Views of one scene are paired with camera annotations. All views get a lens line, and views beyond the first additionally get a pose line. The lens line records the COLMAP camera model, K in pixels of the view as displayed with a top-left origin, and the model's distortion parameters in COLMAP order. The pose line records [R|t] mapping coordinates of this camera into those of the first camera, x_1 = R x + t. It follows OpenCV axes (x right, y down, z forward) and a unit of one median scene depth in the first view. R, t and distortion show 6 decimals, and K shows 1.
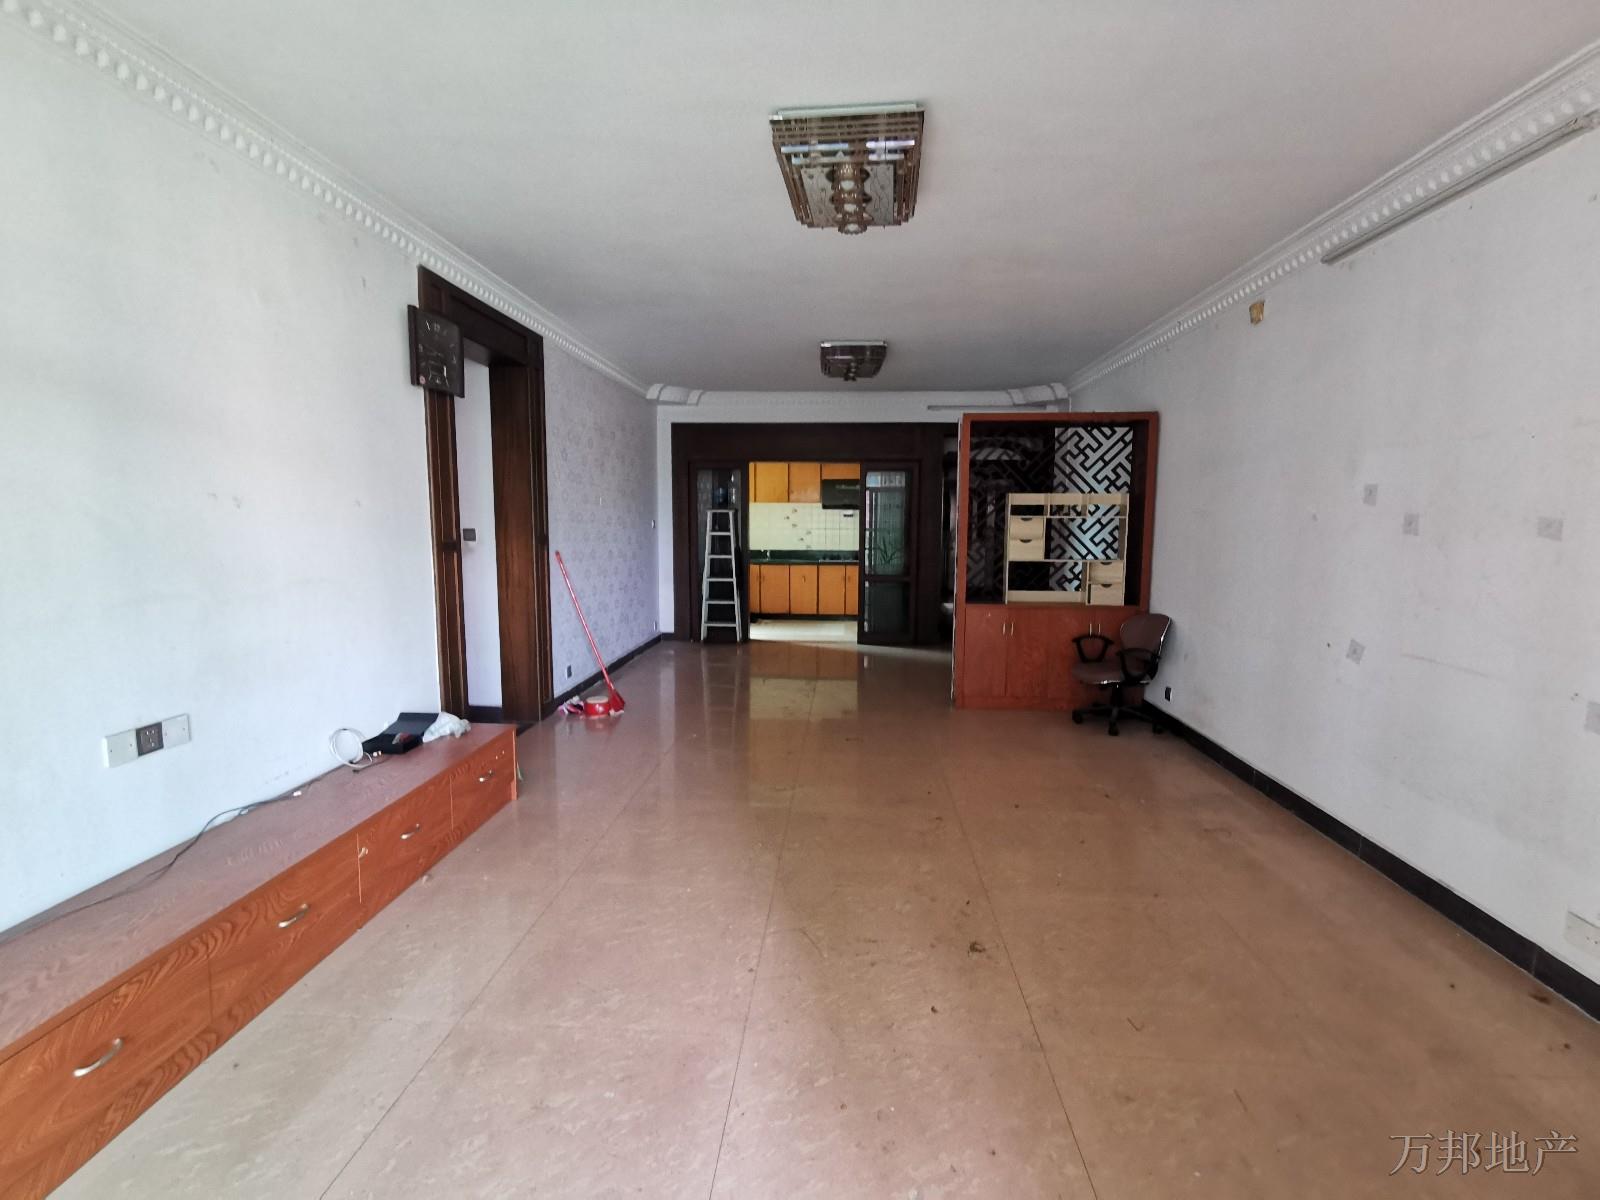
lens RADIAL K [[752.1, 0, 801.8], [0, 752.1, 603.5], [0, 0, 1]] dist [0.042950, -0.017786]
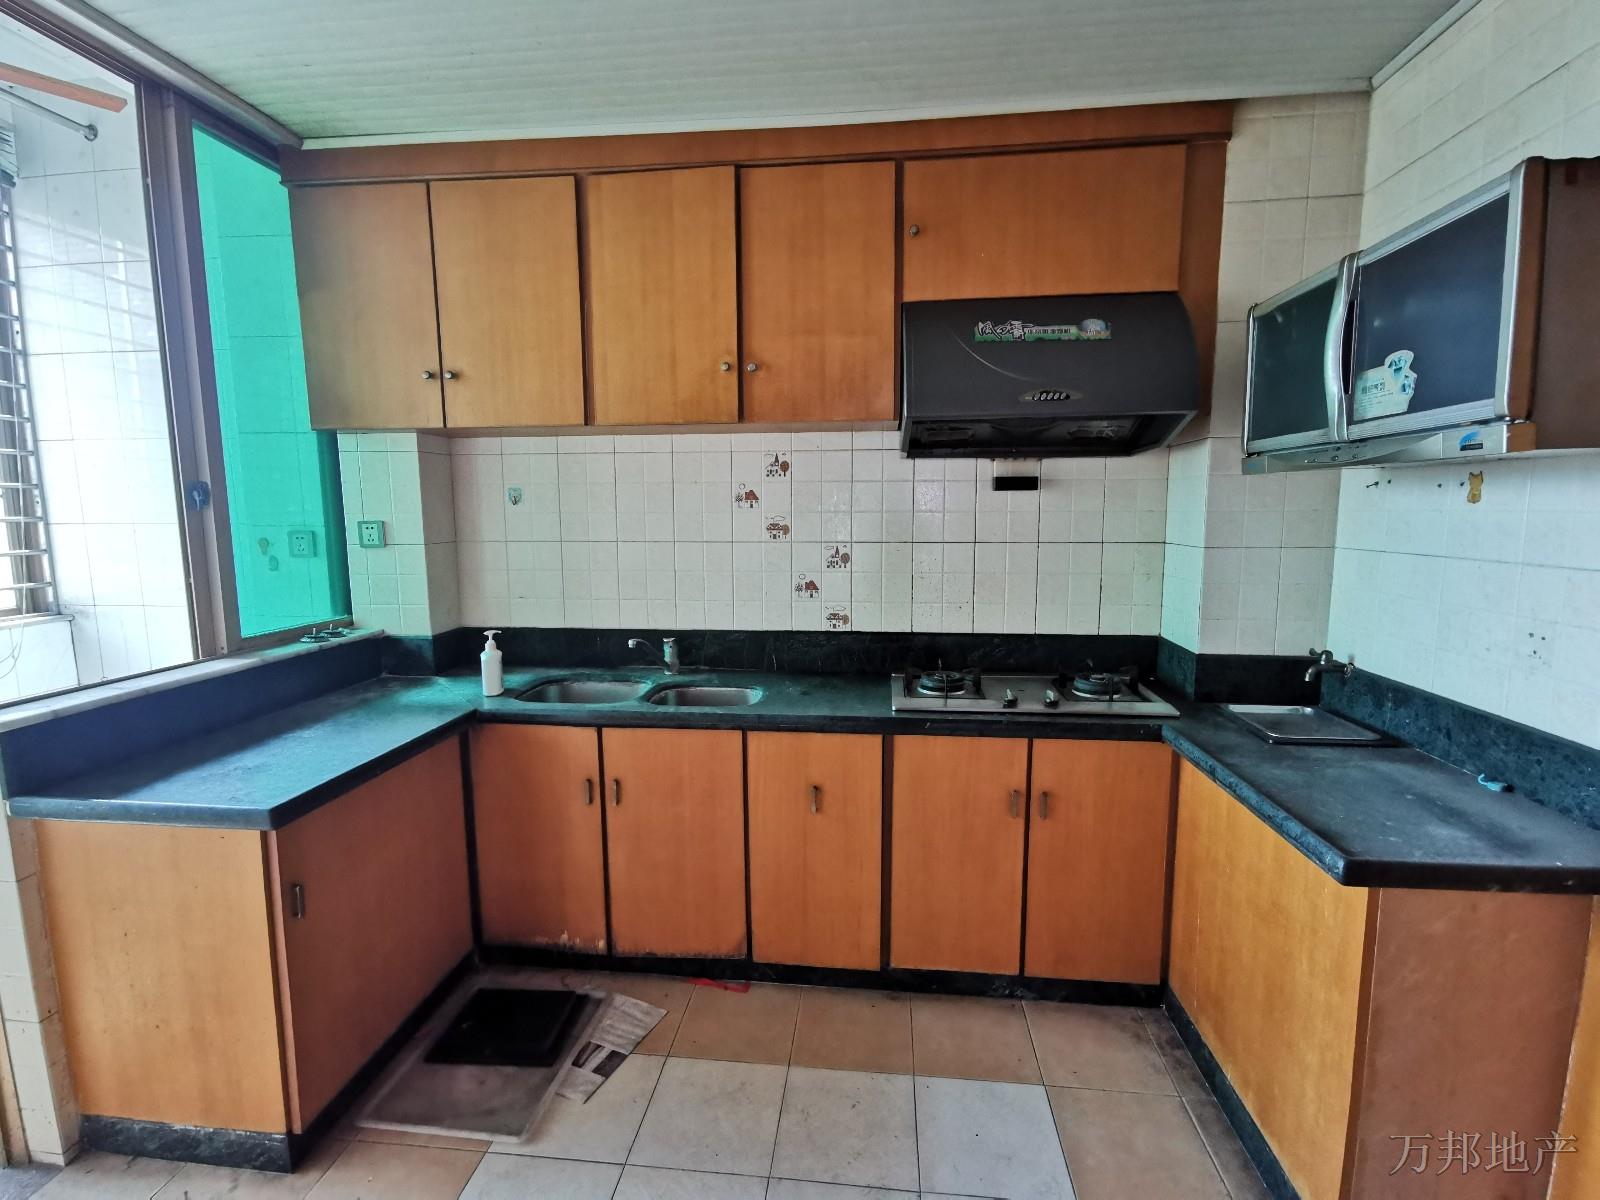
lens RADIAL K [[752.1, 0, 801.8], [0, 752.1, 603.5], [0, 0, 1]] dist [0.042950, -0.017786]
pose [[0.999163, -0.003143, -0.040796, 0.007541], [0.003382, 0.999977, 0.005803, -0.083767], [0.040777, -0.005936, 0.999151, 0.783149]]
